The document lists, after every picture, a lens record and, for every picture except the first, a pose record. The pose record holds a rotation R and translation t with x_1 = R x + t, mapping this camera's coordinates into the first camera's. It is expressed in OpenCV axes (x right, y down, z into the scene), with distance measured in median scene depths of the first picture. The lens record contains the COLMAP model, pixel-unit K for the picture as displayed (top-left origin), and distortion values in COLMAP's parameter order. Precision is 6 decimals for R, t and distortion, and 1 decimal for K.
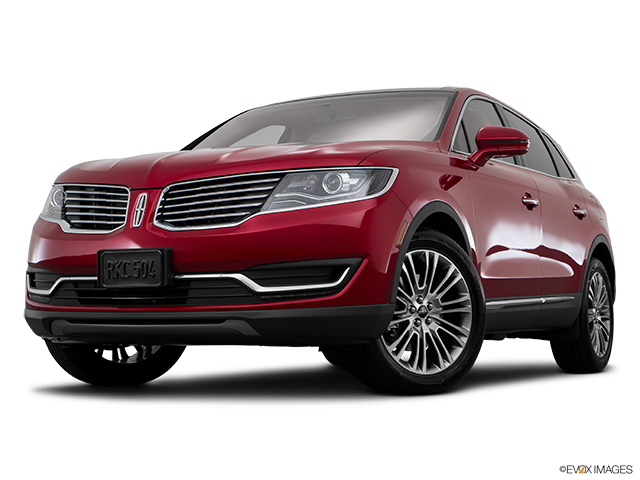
lens RADIAL K [[1133.1, 0, 308.2], [0, 1133.1, 242.5], [0, 0, 1]] dist [0.132071, 0.000000]
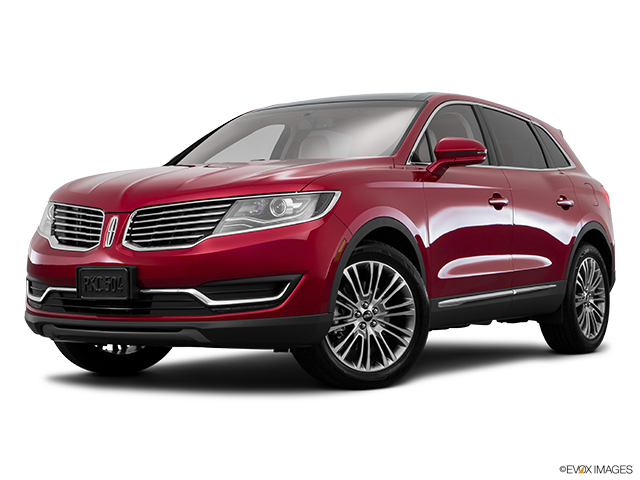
lens RADIAL K [[1207.3, 0, 314.1], [0, 1207.3, 241.5], [0, 0, 1]] dist [0.173439, 0.000000]
pose [[0.996467, -0.003788, -0.083902, 0.149323], [0.008321, 0.998520, 0.053743, -0.077870], [0.083574, -0.054252, 0.995024, -0.192876]]
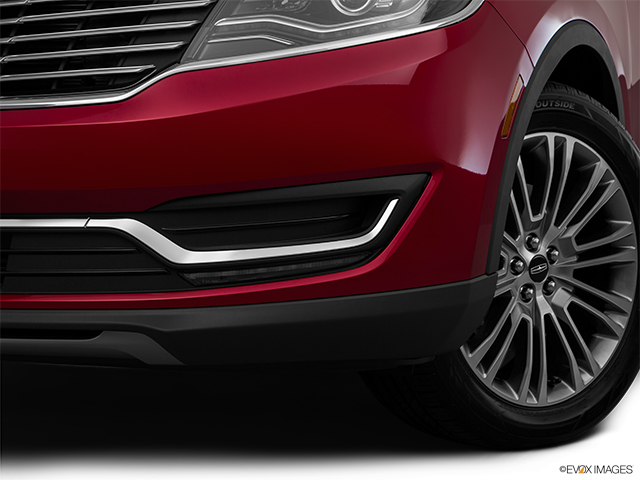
lens RADIAL K [[1529.4, 0, 332.8], [0, 1529.4, 244.9], [0, 0, 1]] dist [0.191497, 0.000000]
pose [[0.997342, -0.011566, 0.071932, -0.025637], [-0.000115, 0.987068, 0.160303, -0.047241], [-0.072856, -0.159885, 0.984443, 0.404042]]
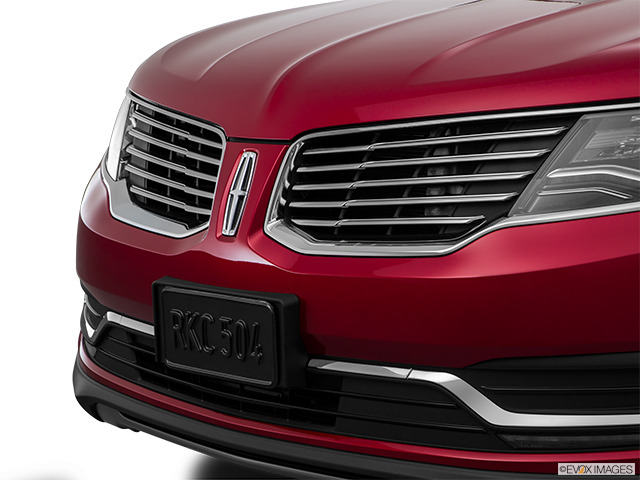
lens RADIAL K [[1529.4, 0, 322.3], [0, 1529.4, 235.3], [0, 0, 1]] dist [0.191497, 0.000000]
pose [[0.952101, 0.031258, -0.304181, 0.053870], [0.022677, 0.984804, 0.172180, -0.104782], [0.304941, -0.170831, 0.936925, 0.437977]]
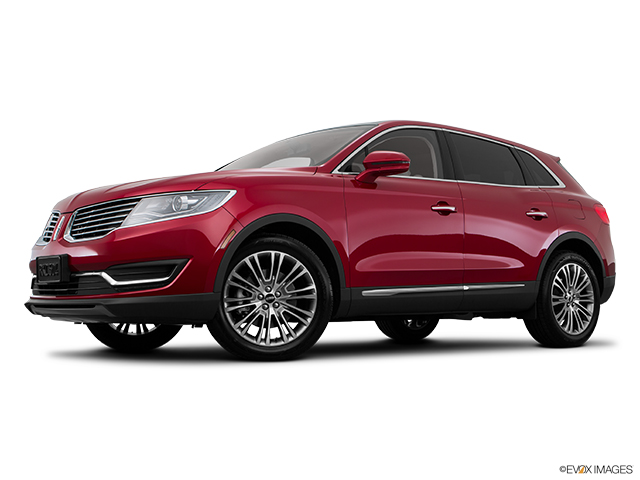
lens RADIAL K [[855.1, 0, 314.8], [0, 855.1, 243.0], [0, 0, 1]] dist [0.073071, 0.000000]
pose [[0.931182, -0.025249, -0.363679, 0.511916], [0.025363, 0.999668, -0.004462, 0.002908], [0.363671, -0.005069, 0.931514, 0.100448]]
